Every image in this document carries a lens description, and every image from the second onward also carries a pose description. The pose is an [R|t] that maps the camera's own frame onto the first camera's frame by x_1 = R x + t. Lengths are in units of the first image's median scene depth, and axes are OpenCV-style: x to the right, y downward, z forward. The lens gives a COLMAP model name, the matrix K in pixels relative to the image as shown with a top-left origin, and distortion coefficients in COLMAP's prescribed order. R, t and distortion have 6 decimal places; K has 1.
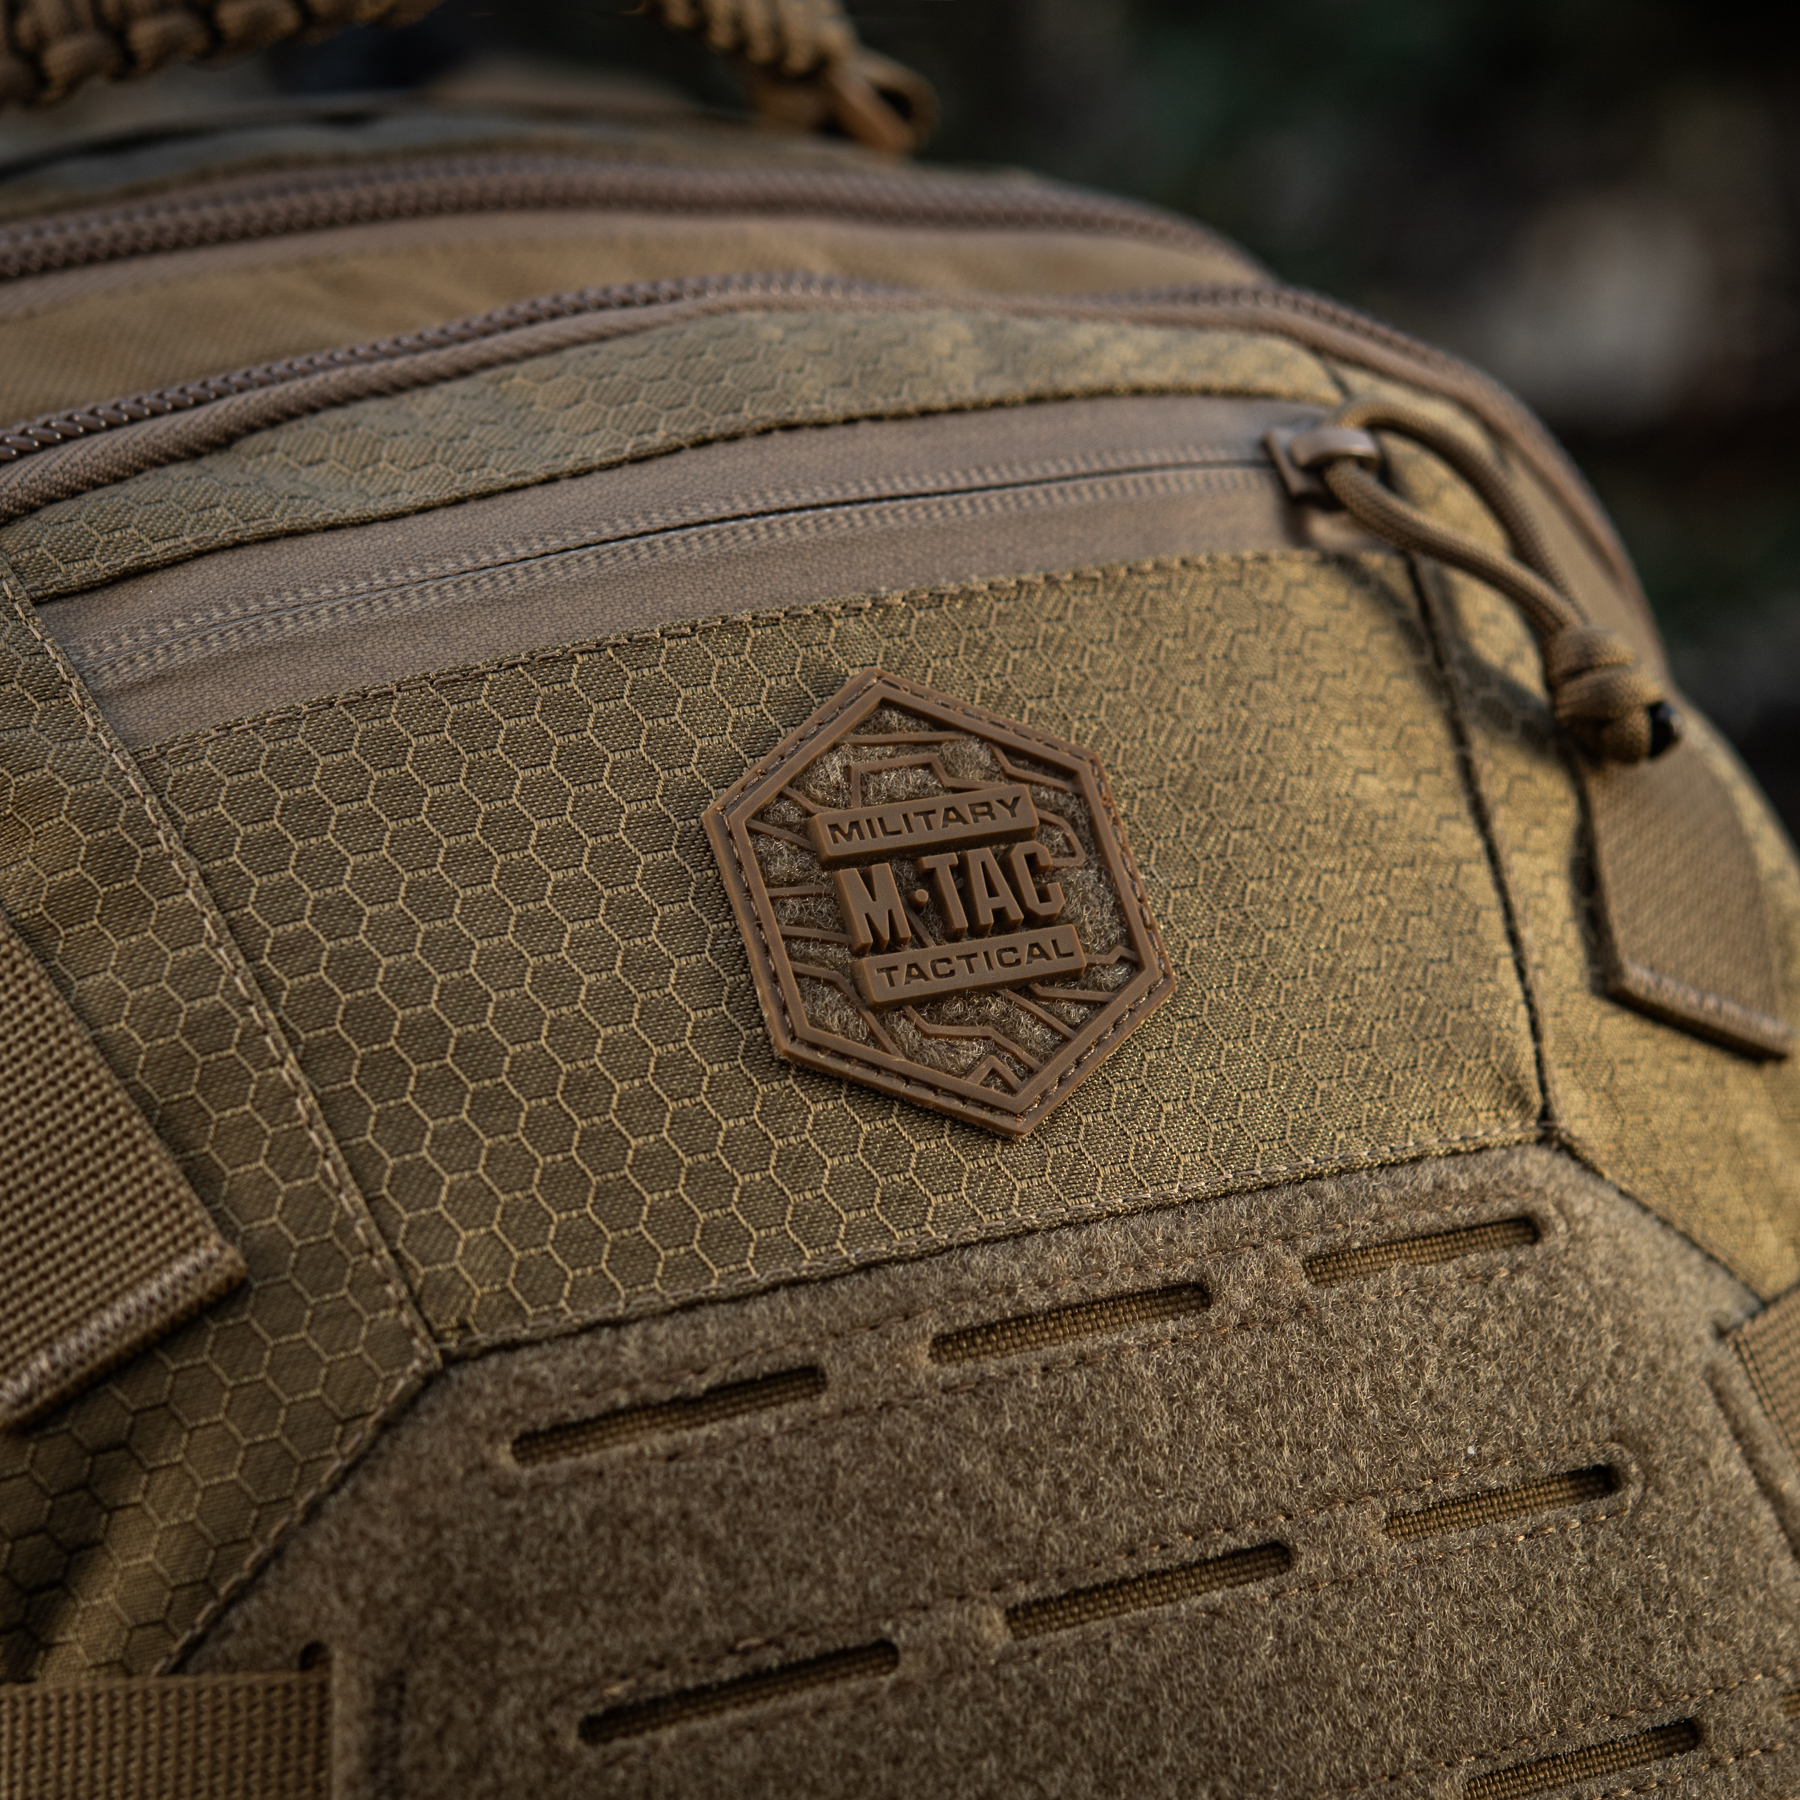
lens RADIAL K [[4661.6, 0, 900.0], [0, 4661.6, 900.0], [0, 0, 1]] dist [-0.014937, 0.134727]
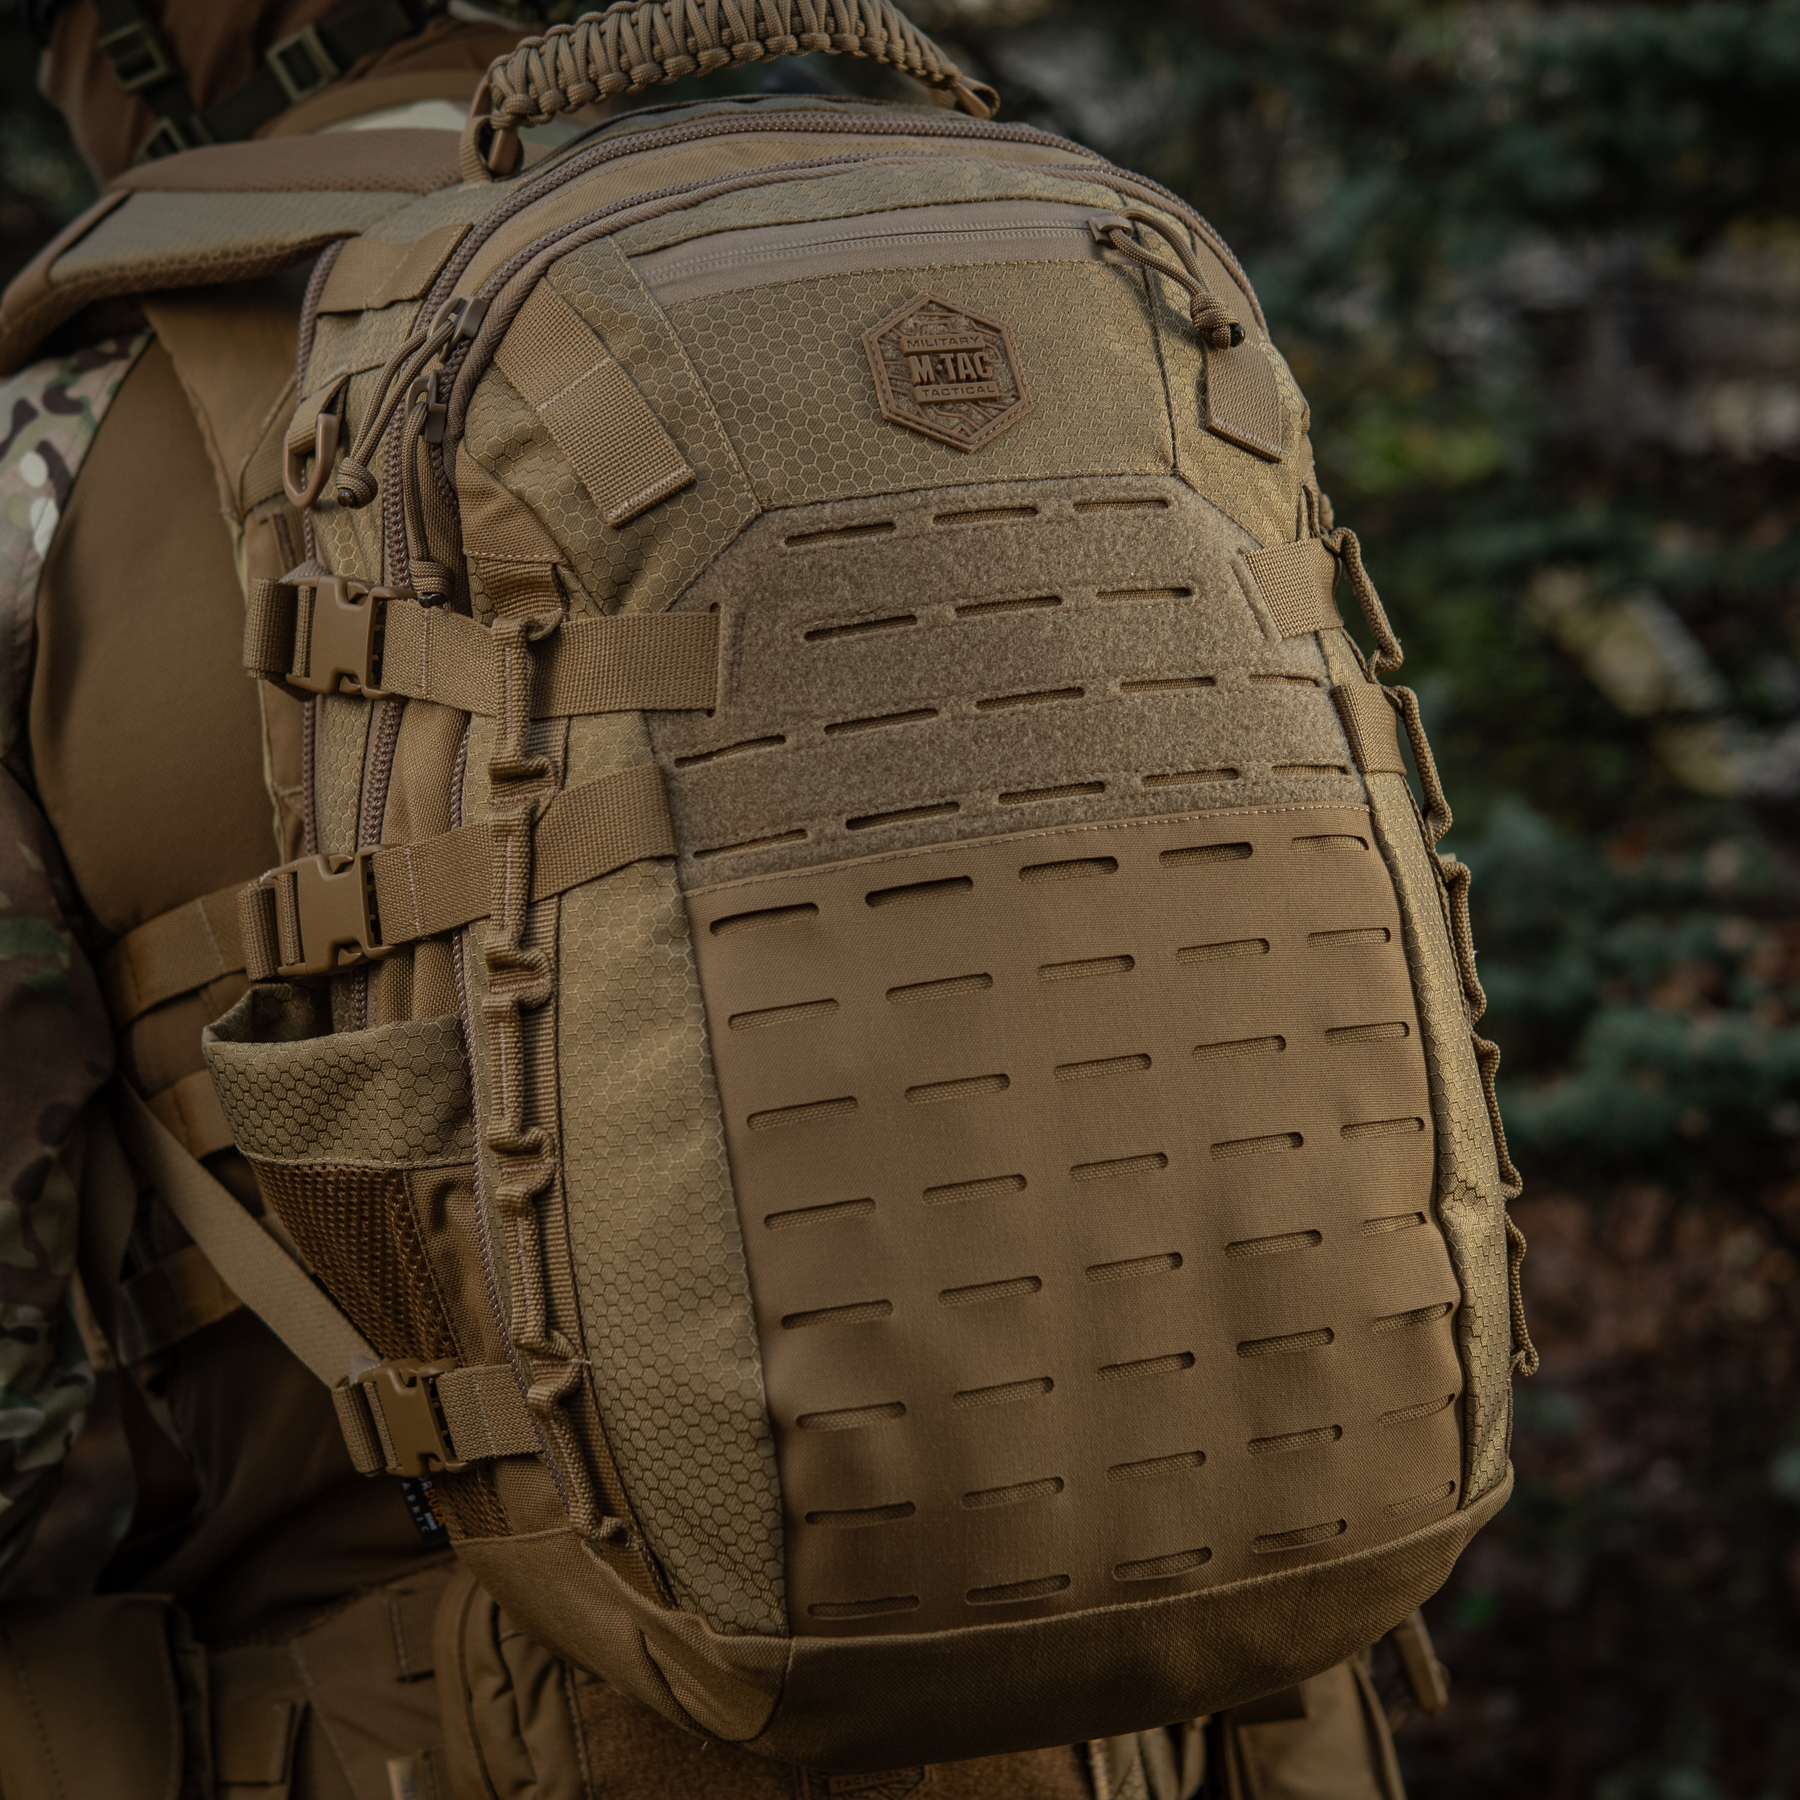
lens RADIAL K [[4509.1, 0, 991.0], [0, 4509.1, 897.5], [0, 0, 1]] dist [-0.292199, 8.432683]
pose [[0.997476, 0.030972, -0.063900, 0.217755], [-0.032543, 0.999189, -0.023696, 0.379720], [0.063114, 0.025716, 0.997675, -1.680703]]
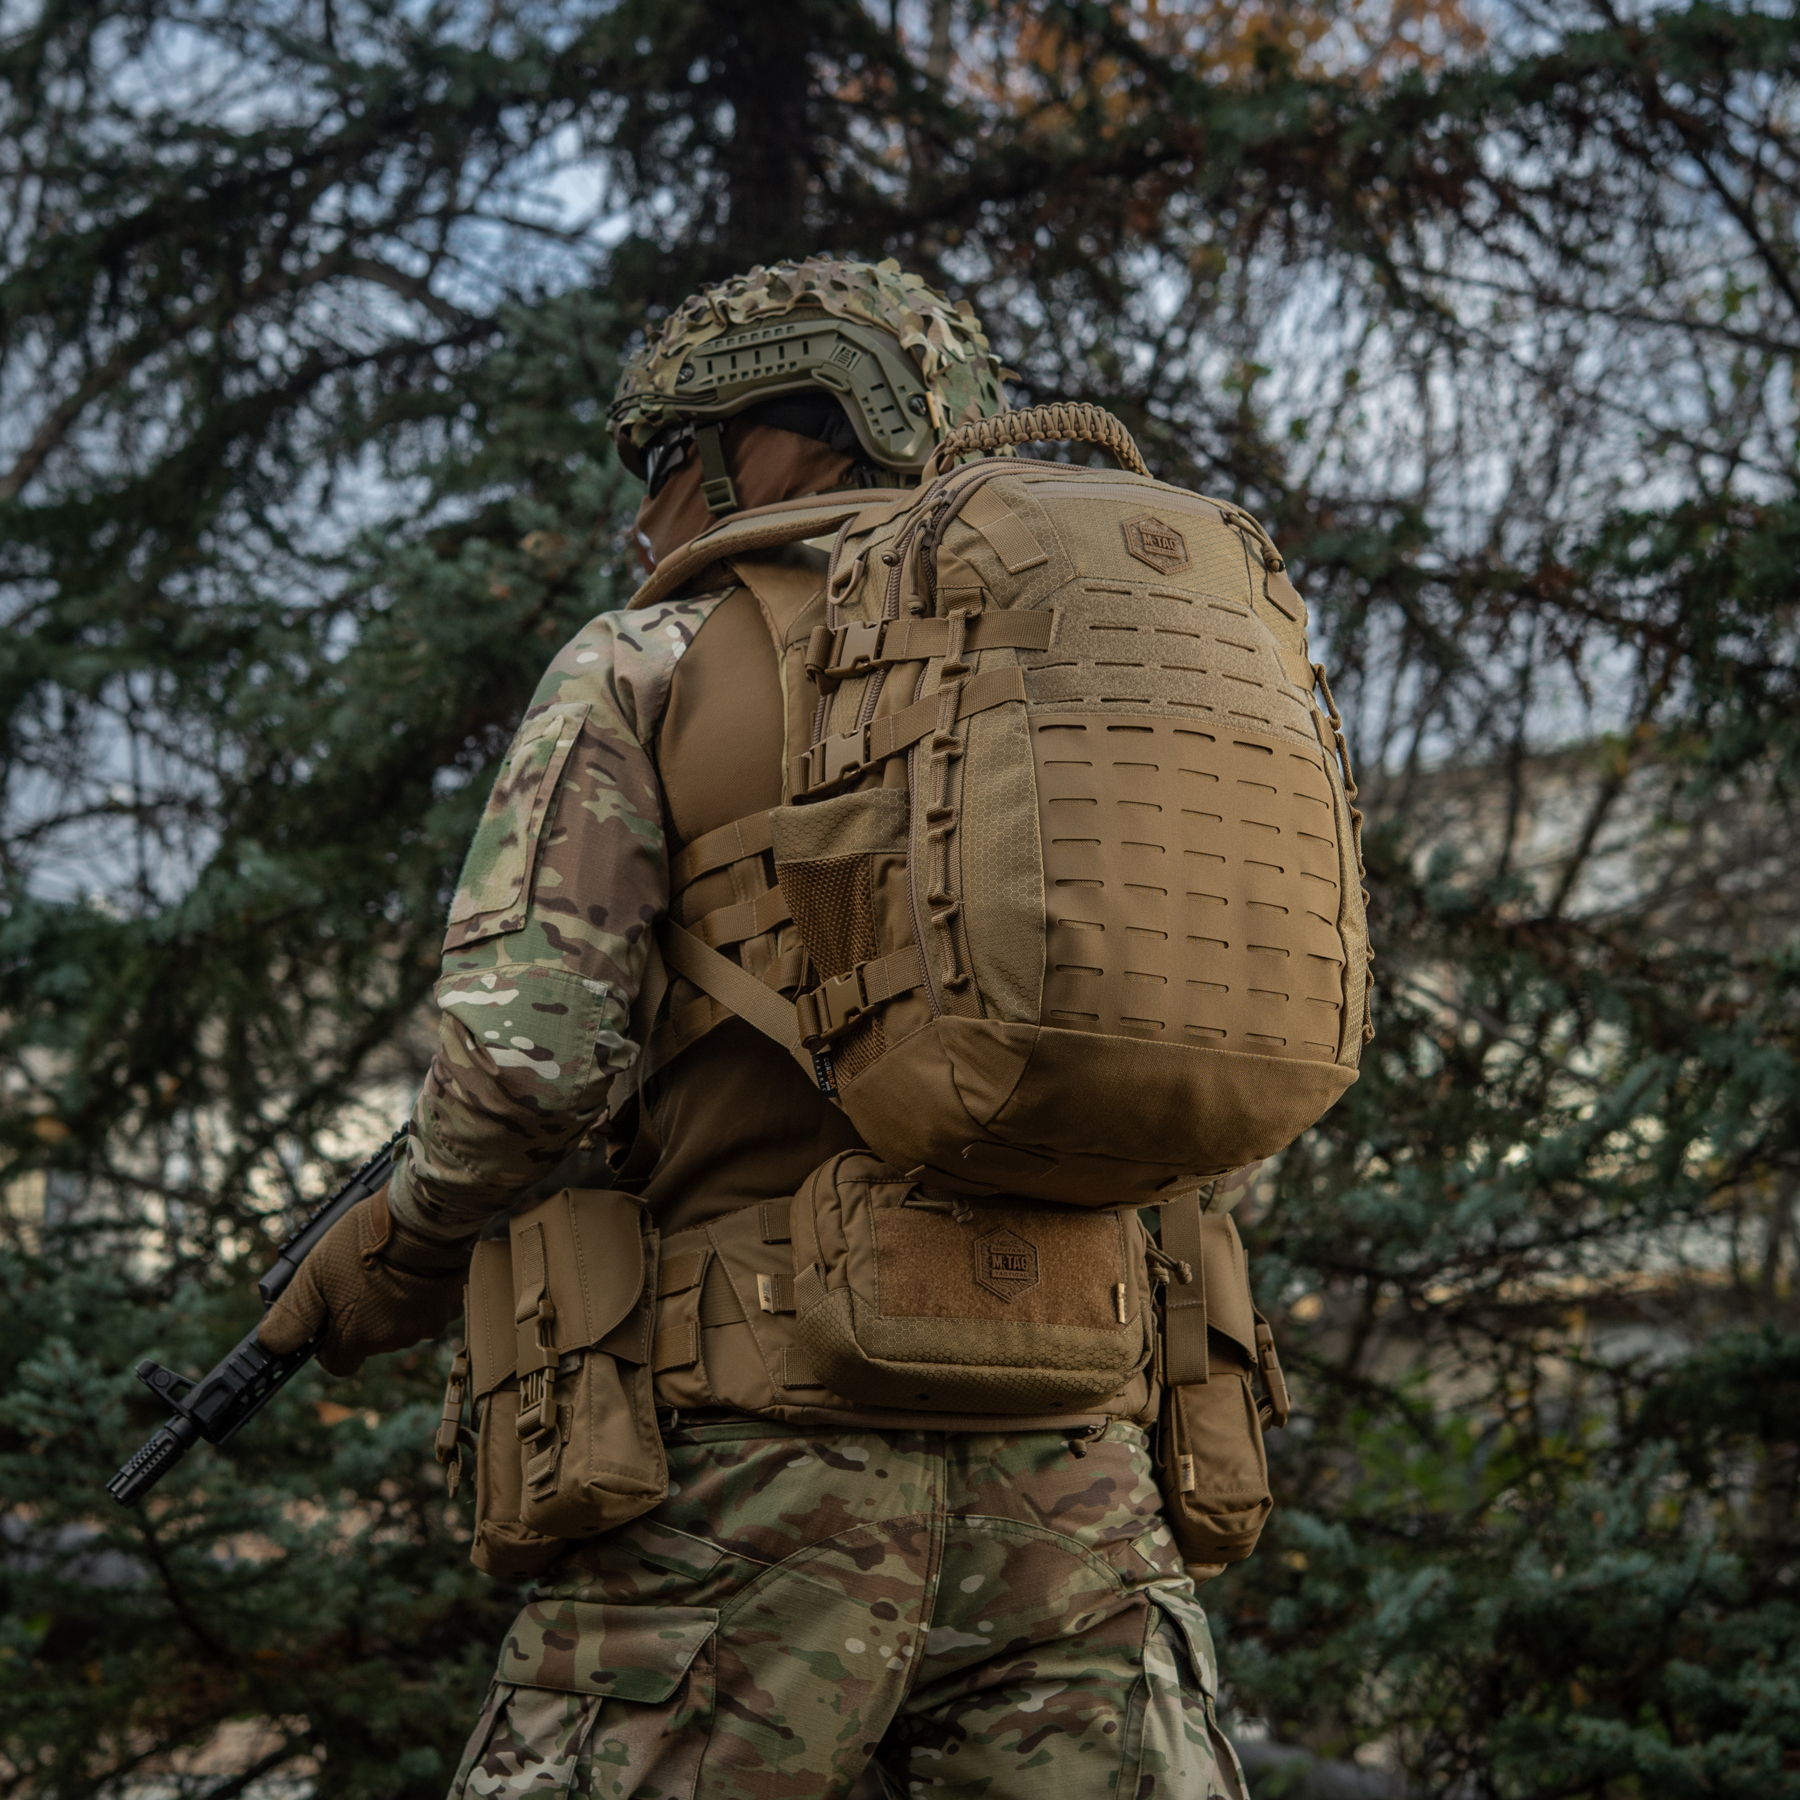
lens RADIAL K [[4661.6, 0, 900.0], [0, 4661.6, 900.0], [0, 0, 1]] dist [-0.014937, 0.134727]
pose [[0.988682, 0.140776, -0.051864, 0.059252], [-0.150025, 0.926555, -0.344946, 2.689233], [-0.000506, 0.348823, 0.937188, -4.763146]]
